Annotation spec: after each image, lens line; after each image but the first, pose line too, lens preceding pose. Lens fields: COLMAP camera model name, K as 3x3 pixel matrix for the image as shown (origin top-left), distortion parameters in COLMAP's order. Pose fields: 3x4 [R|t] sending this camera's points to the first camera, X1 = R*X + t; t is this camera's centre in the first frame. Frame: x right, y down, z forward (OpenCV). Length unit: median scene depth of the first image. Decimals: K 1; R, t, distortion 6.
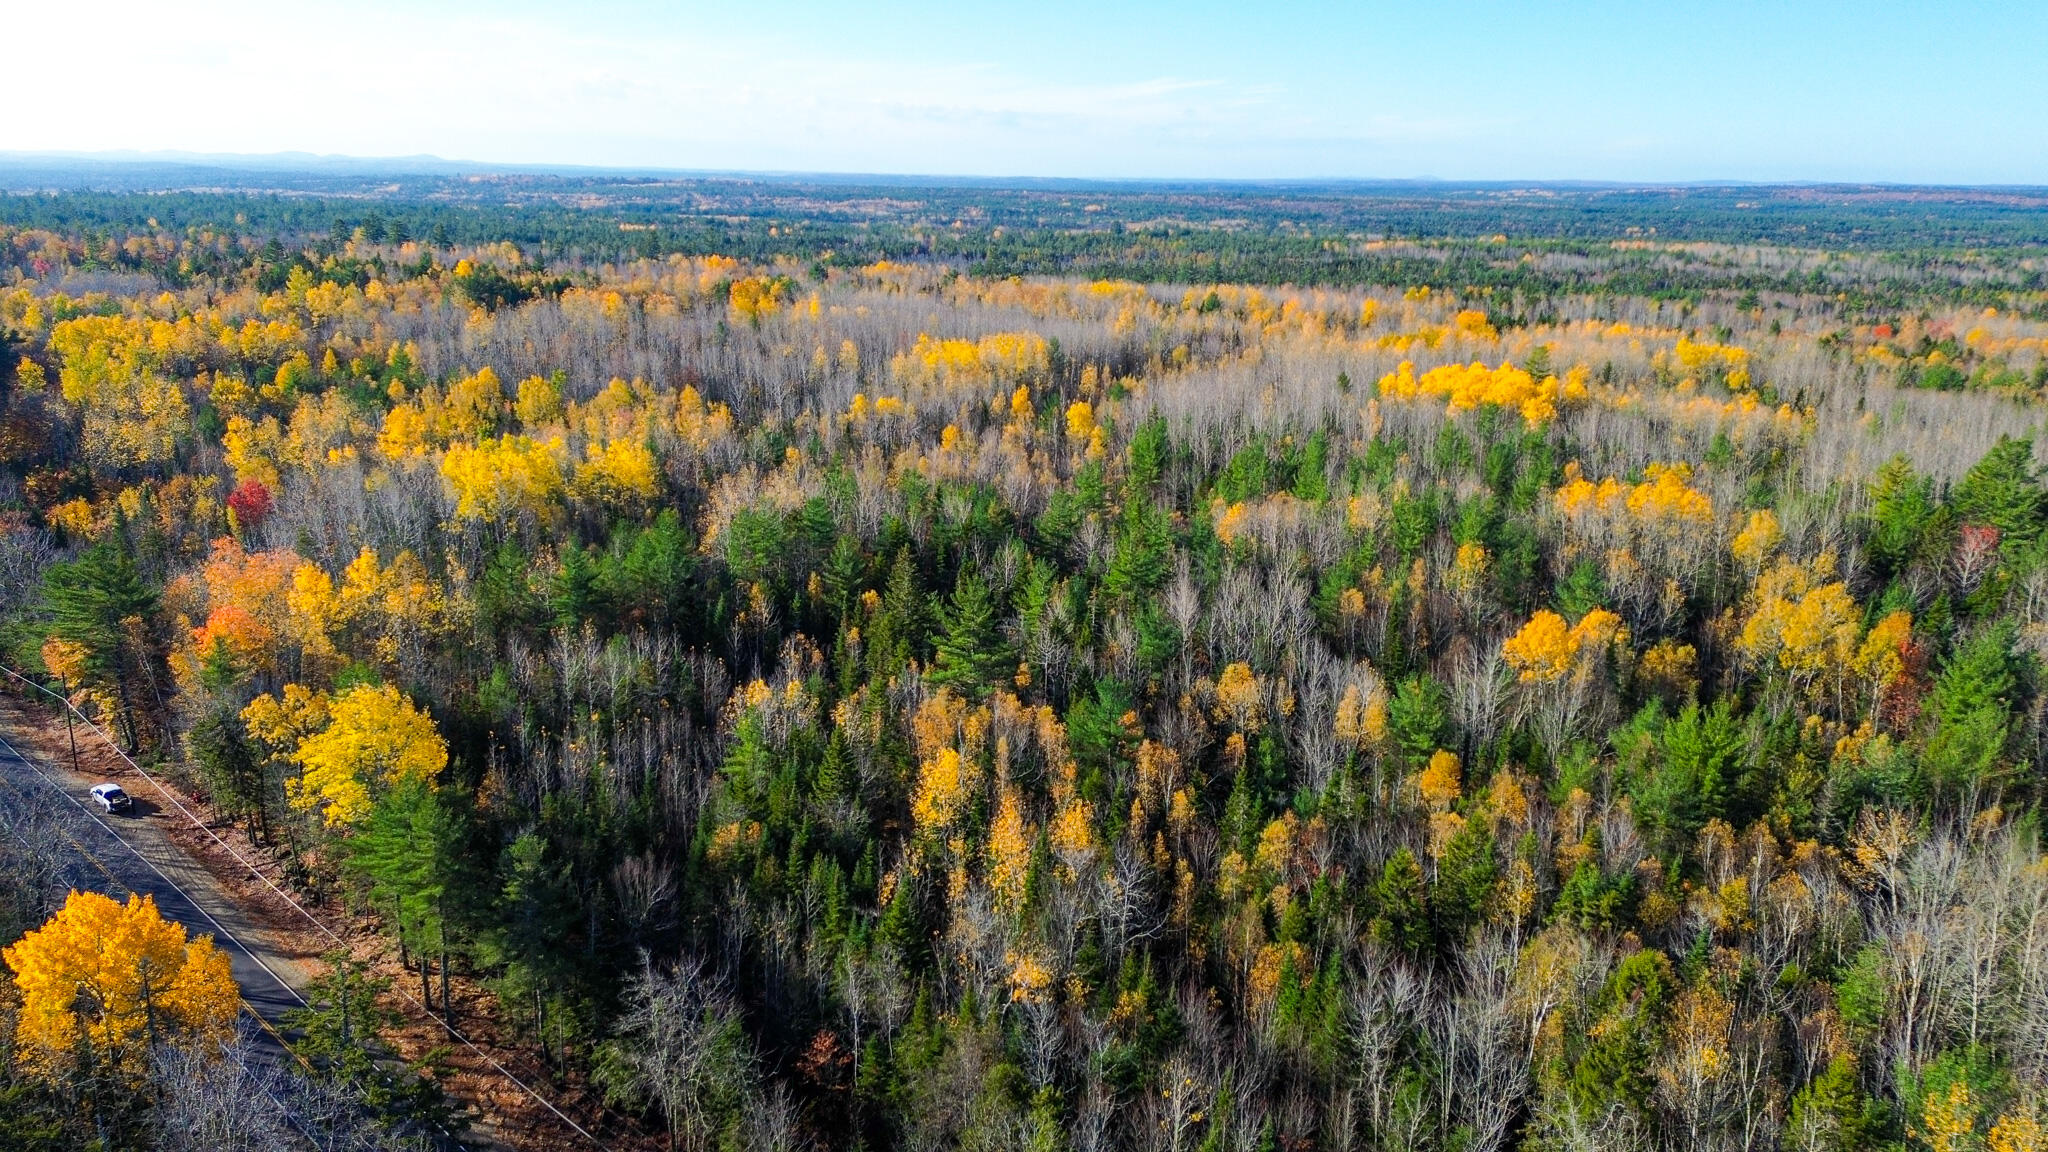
lens RADIAL K [[1422.5, 0, 1028.0], [0, 1422.5, 575.8], [0, 0, 1]] dist [0.057661, -0.049339]
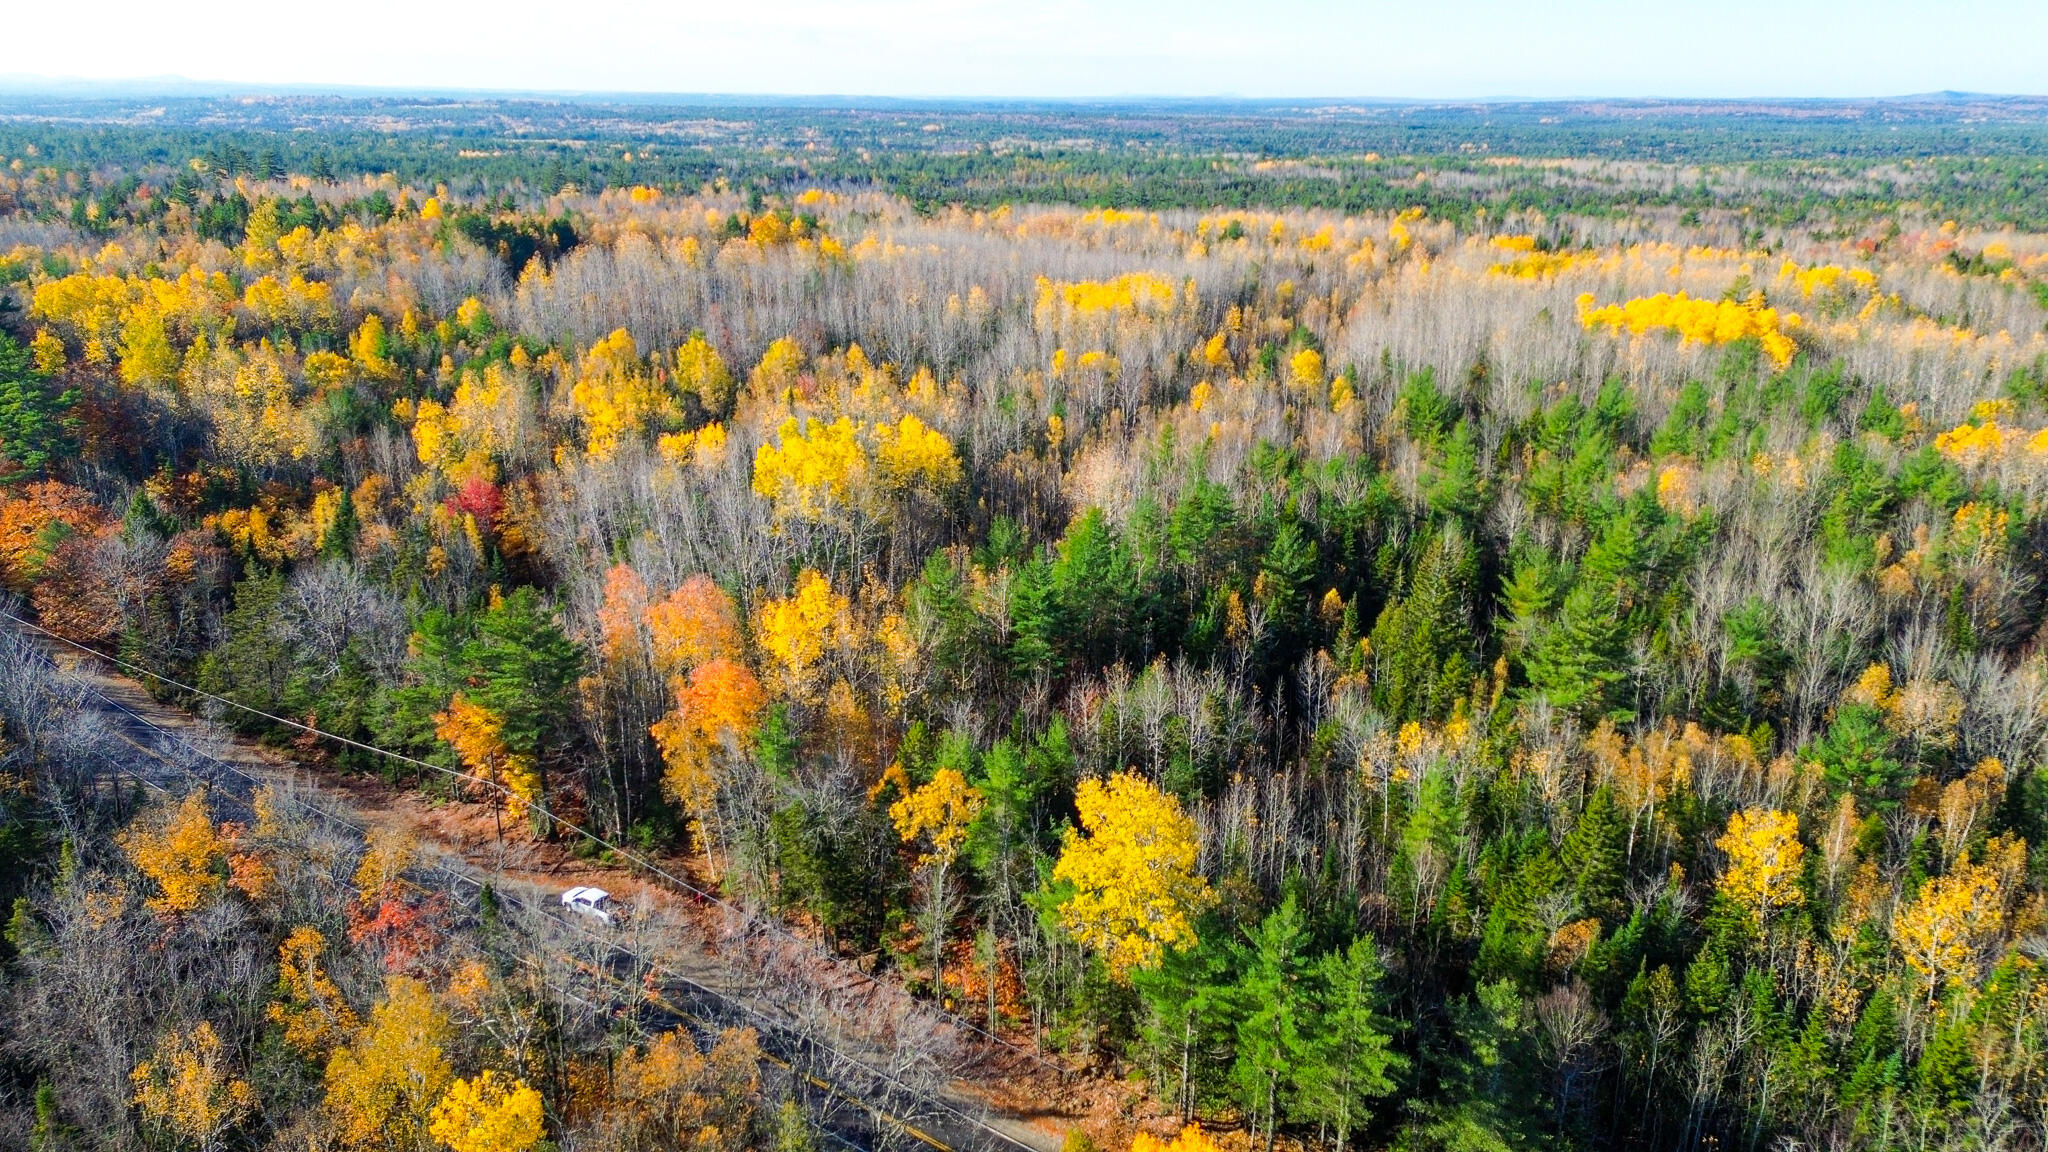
lens RADIAL K [[1422.5, 0, 1023.5], [0, 1422.5, 564.7], [0, 0, 1]] dist [0.057661, -0.049339]
pose [[0.991705, -0.046470, 0.119838, -0.226276], [0.041034, 0.998031, 0.047438, -0.030366], [-0.121806, -0.042127, 0.991659, 0.086596]]
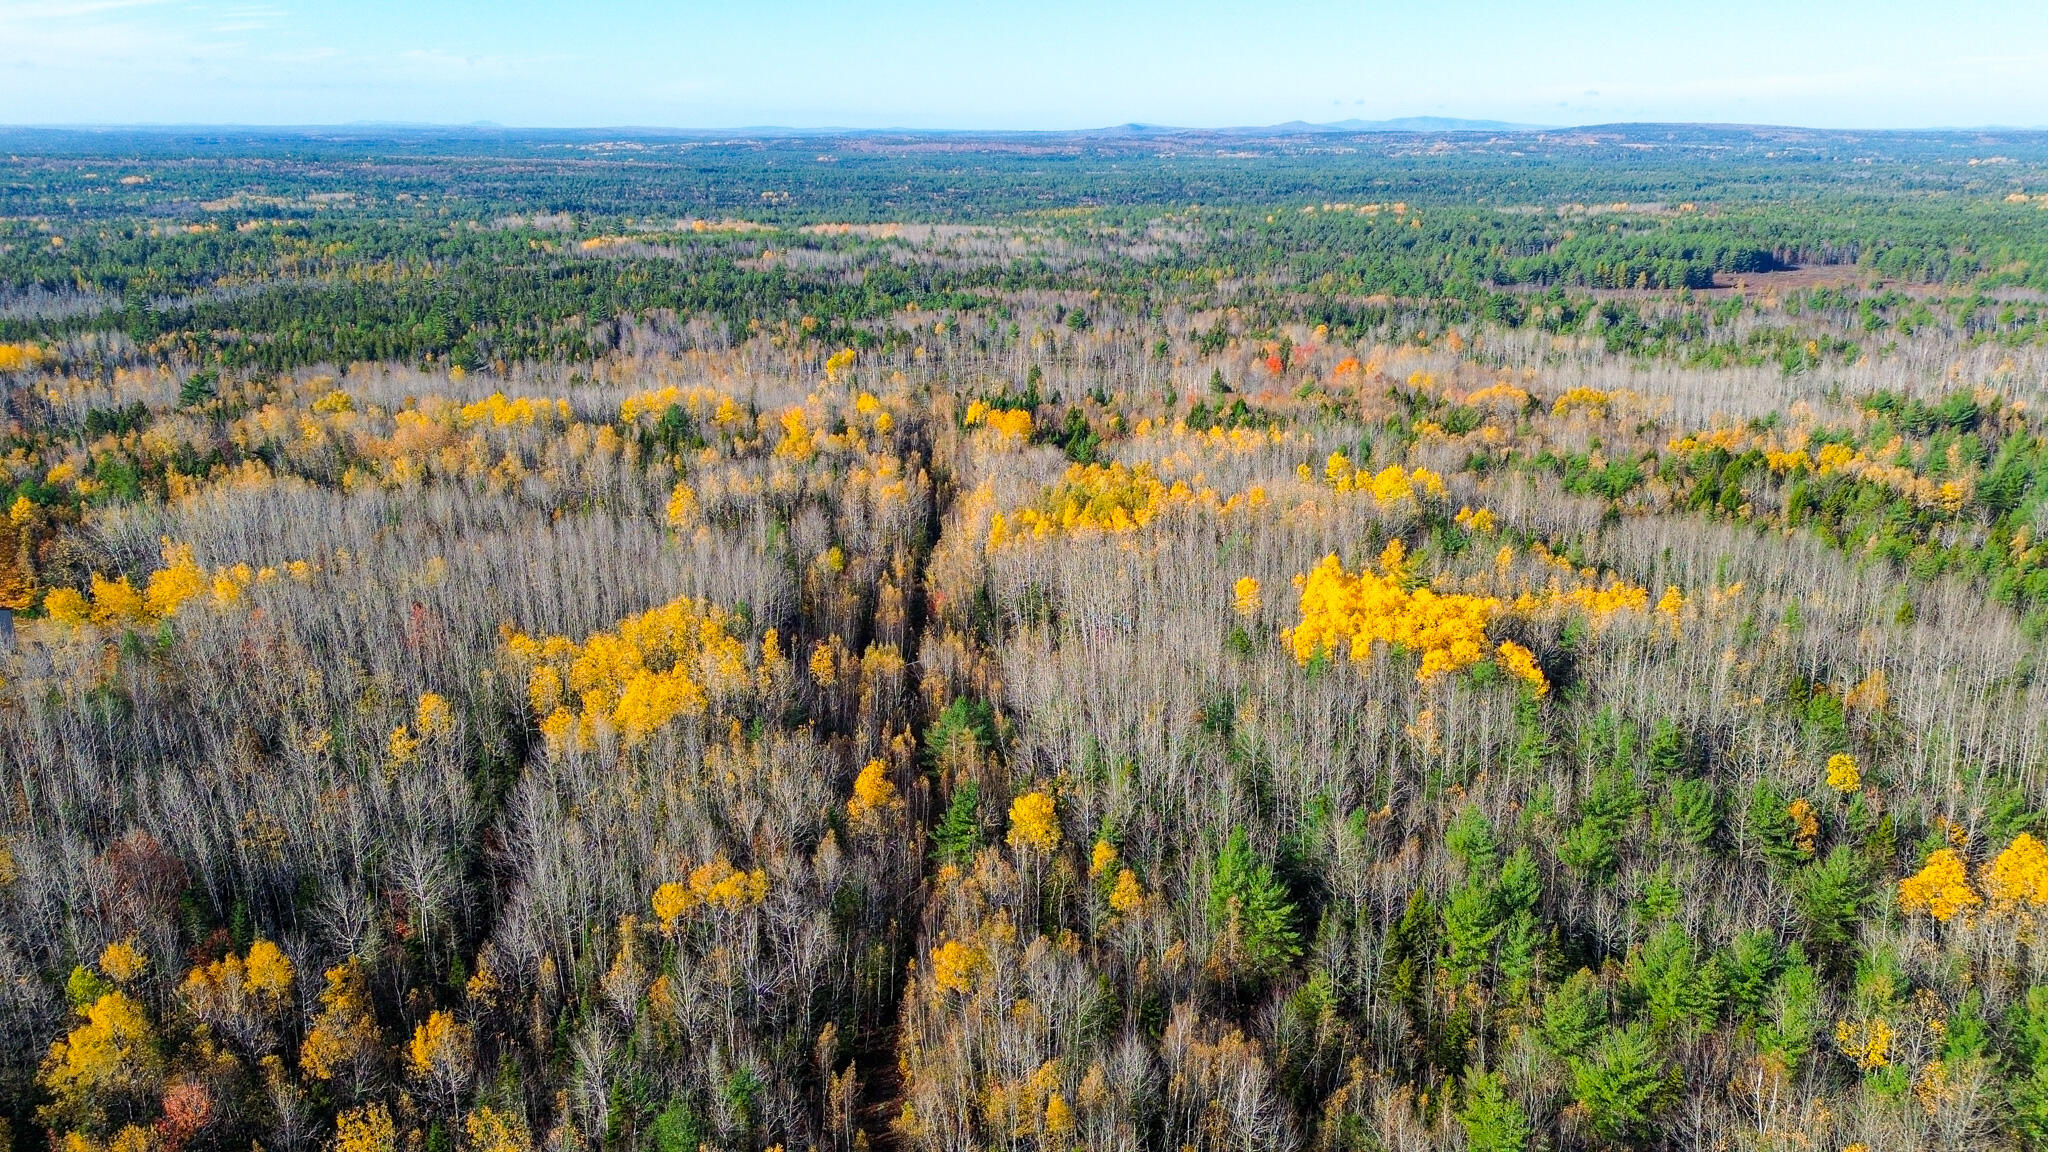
lens RADIAL K [[1422.5, 0, 1019.7], [0, 1422.5, 576.1], [0, 0, 1]] dist [0.057661, -0.049339]
pose [[0.821605, -0.183496, 0.539718, -0.245175], [0.164026, 0.982834, 0.084455, -0.233459], [-0.545950, 0.019139, 0.837599, 0.418449]]
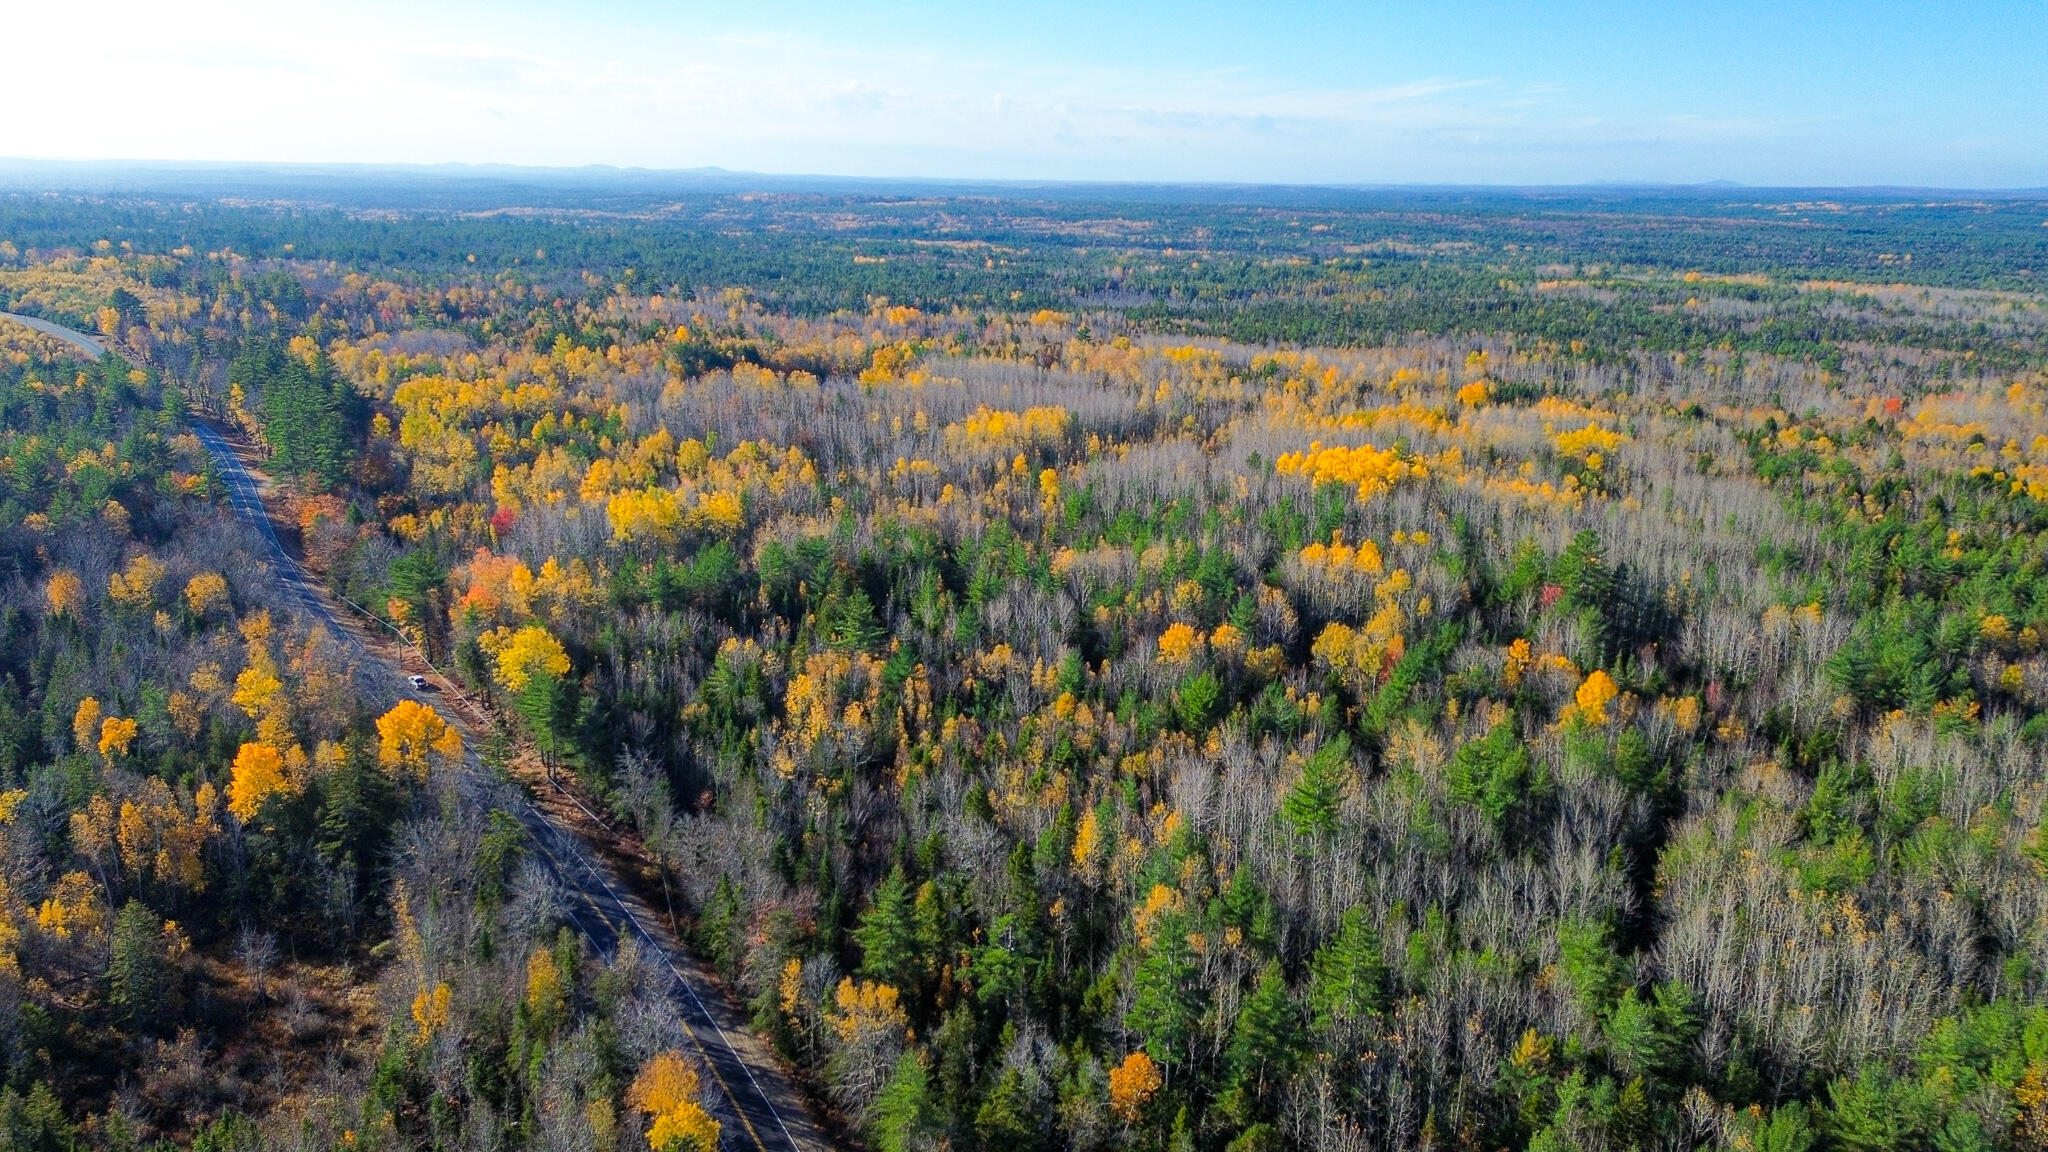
lens RADIAL K [[1422.5, 0, 1019.8], [0, 1422.5, 578.7], [0, 0, 1]] dist [0.057661, -0.049339]
pose [[0.983919, 0.044975, -0.172859, 0.221248], [-0.045424, 0.998967, 0.001363, -0.010773], [0.172742, 0.006511, 0.984946, -0.344813]]
